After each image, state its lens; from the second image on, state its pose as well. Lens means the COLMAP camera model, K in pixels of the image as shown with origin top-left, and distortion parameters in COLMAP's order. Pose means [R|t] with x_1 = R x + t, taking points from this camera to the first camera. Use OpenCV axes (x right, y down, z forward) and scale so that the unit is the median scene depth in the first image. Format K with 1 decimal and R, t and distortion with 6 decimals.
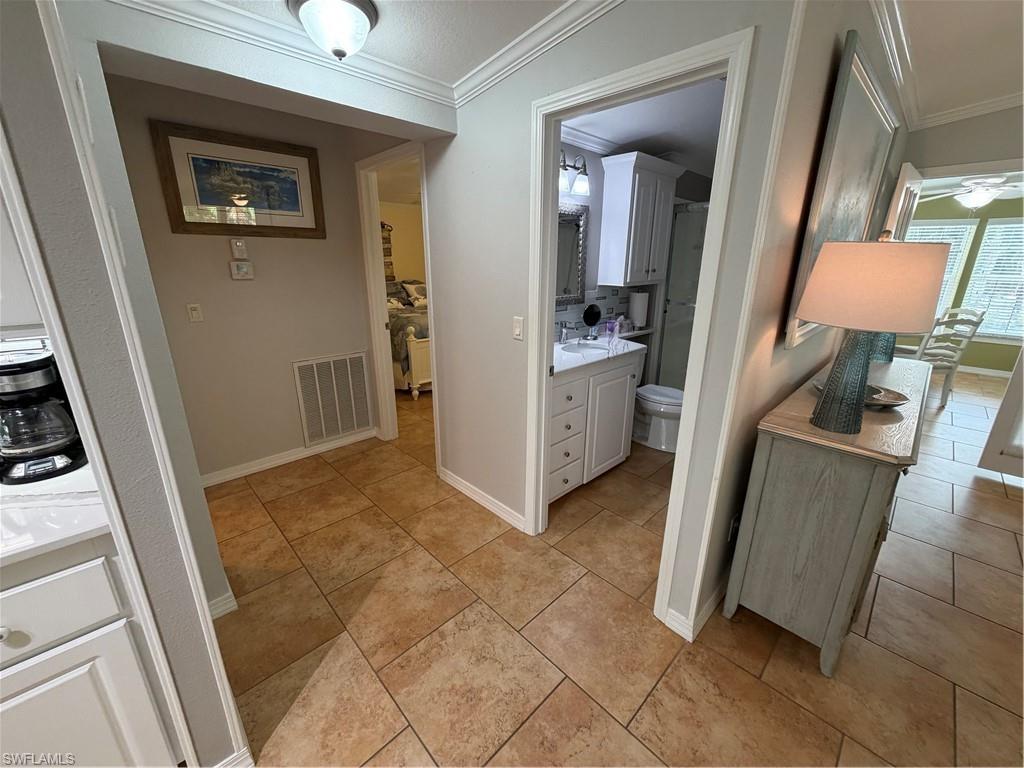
lens RADIAL K [[406.8, 0, 513.6], [0, 406.8, 382.7], [0, 0, 1]] dist [-0.000193, 0.000138]
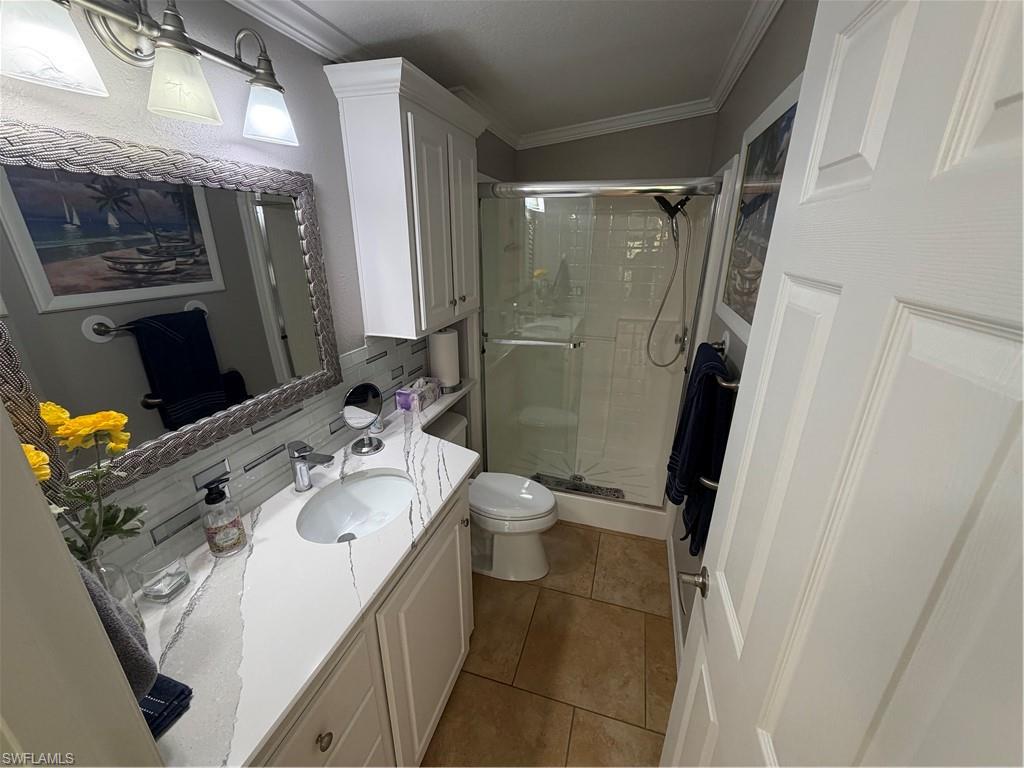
lens RADIAL K [[406.8, 0, 513.6], [0, 406.8, 382.7], [0, 0, 1]] dist [-0.000193, 0.000138]
pose [[0.874120, -0.162675, 0.457658, 0.131342], [0.138612, 0.986610, 0.085944, -0.209429], [-0.465511, -0.011688, 0.884965, 0.481380]]
